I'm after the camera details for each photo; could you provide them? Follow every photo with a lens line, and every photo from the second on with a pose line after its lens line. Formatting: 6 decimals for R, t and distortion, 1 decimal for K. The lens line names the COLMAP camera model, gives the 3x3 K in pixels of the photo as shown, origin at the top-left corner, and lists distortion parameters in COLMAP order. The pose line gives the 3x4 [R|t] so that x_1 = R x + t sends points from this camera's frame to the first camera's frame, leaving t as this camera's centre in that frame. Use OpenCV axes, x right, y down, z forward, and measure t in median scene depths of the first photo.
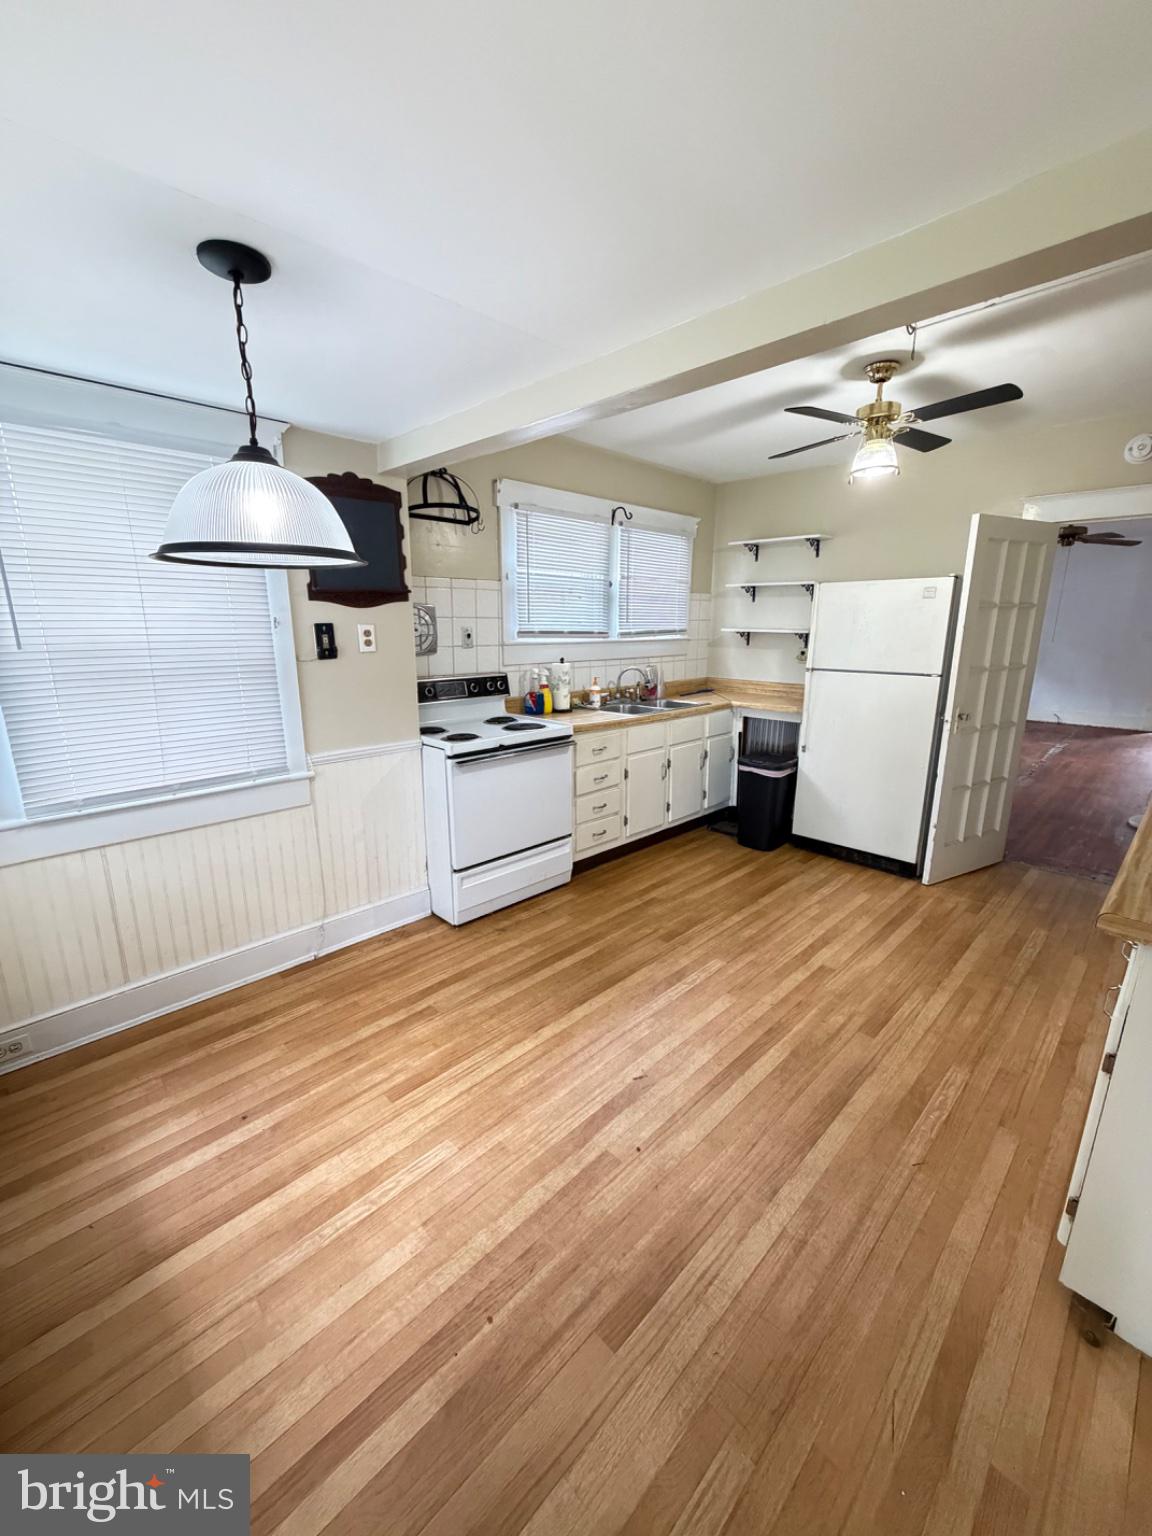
lens RADIAL K [[612.2, 0, 576.0], [0, 612.2, 767.5], [0, 0, 1]] dist [-0.000009, 0.000603]
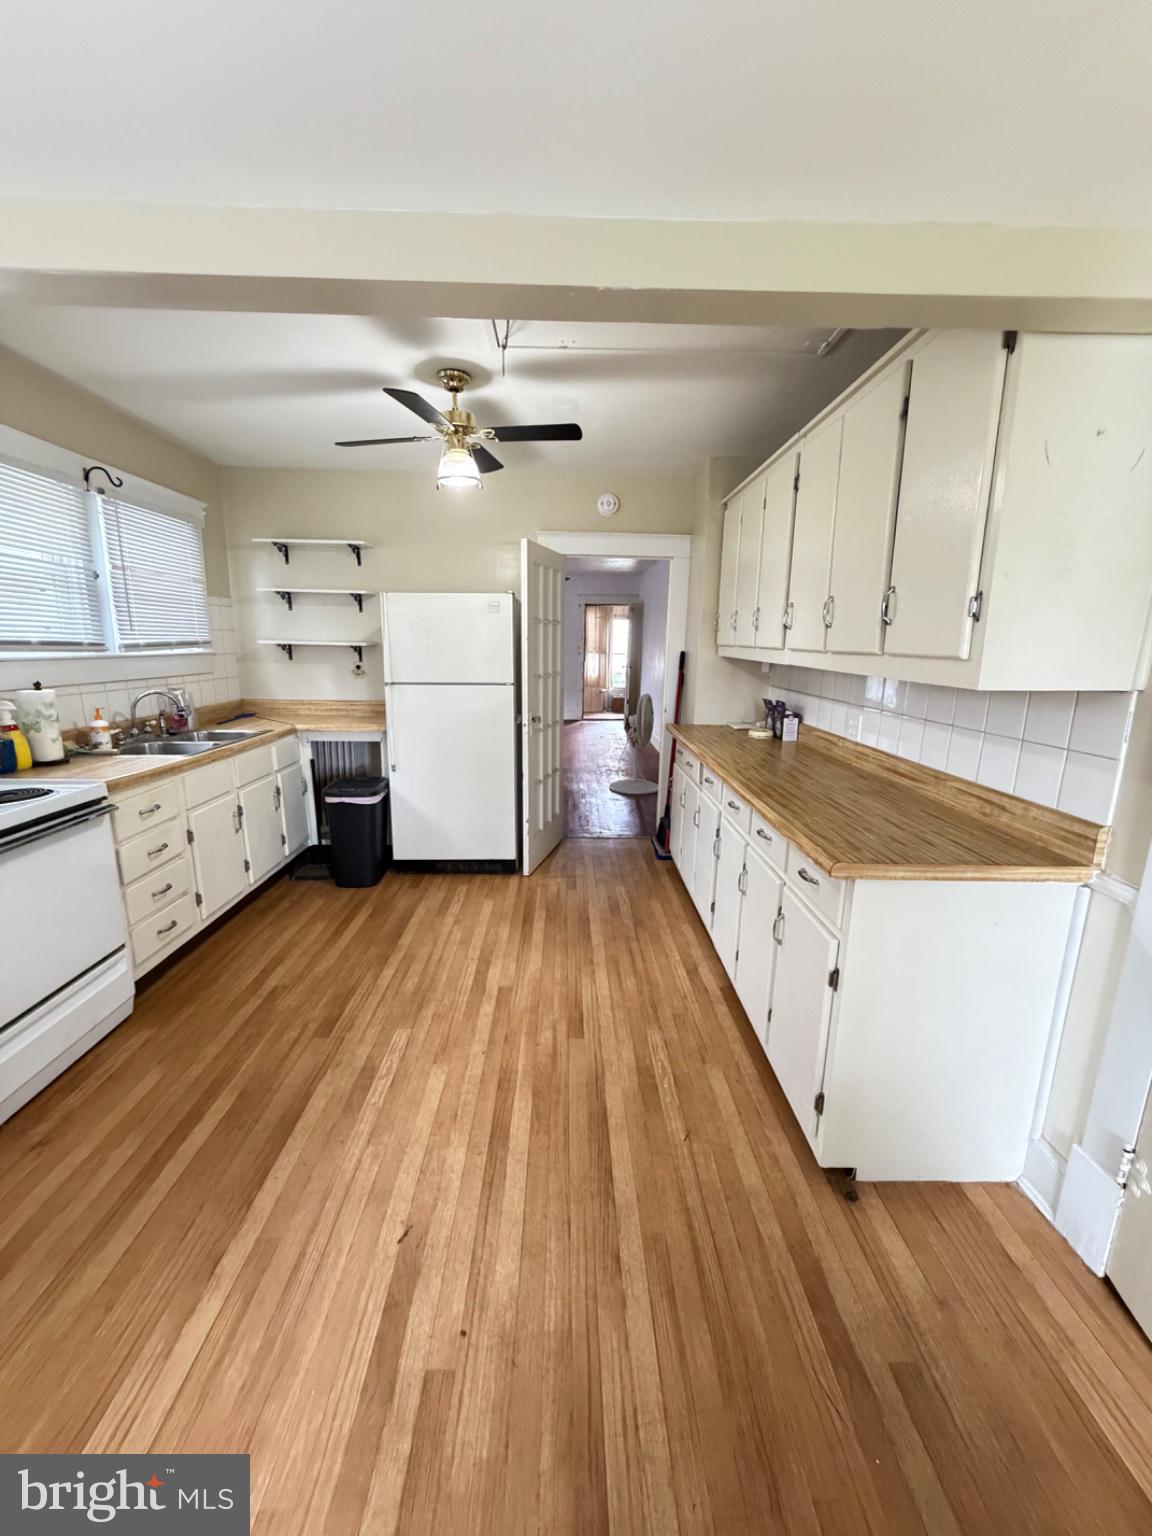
lens RADIAL K [[612.2, 0, 575.0], [0, 612.2, 767.0], [0, 0, 1]] dist [-0.000009, 0.000603]
pose [[0.683630, -0.138928, 0.716484, -0.146834], [0.157554, 0.986659, 0.040985, -0.036379], [-0.712619, 0.084866, 0.696399, 0.202253]]
